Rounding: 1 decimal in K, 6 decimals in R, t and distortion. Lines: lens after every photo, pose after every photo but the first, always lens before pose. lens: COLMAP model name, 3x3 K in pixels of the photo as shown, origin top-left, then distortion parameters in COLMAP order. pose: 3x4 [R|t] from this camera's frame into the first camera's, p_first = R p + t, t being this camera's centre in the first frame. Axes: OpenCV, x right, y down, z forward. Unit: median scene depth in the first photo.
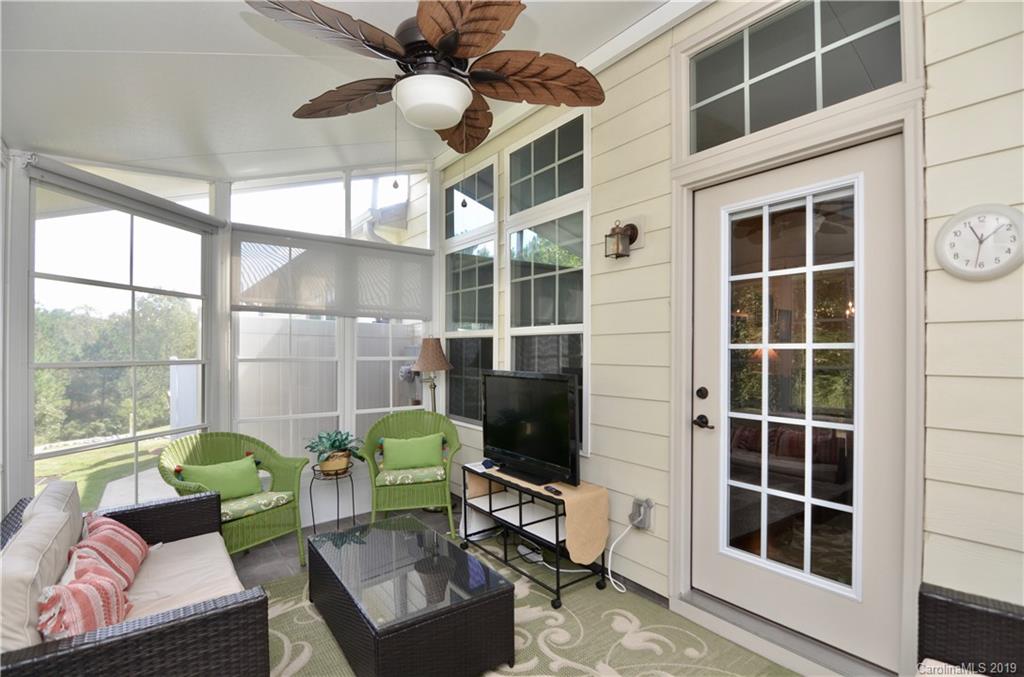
lens RADIAL K [[496.0, 0, 516.1], [0, 496.0, 347.8], [0, 0, 1]] dist [-0.005428, -0.009150]
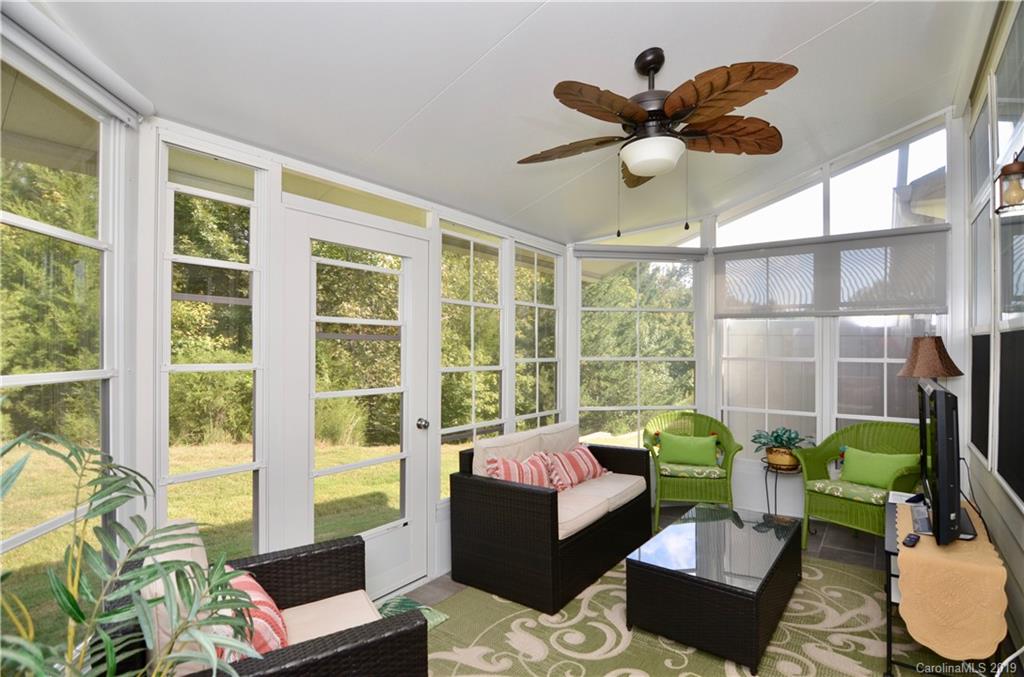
lens RADIAL K [[496.0, 0, 516.1], [0, 496.0, 347.8], [0, 0, 1]] dist [-0.005428, -0.009150]
pose [[0.284505, 0.000676, -0.958674, 0.480753], [0.005344, 0.999983, 0.002291, -0.007943], [0.958660, -0.005775, 0.284497, 0.160003]]
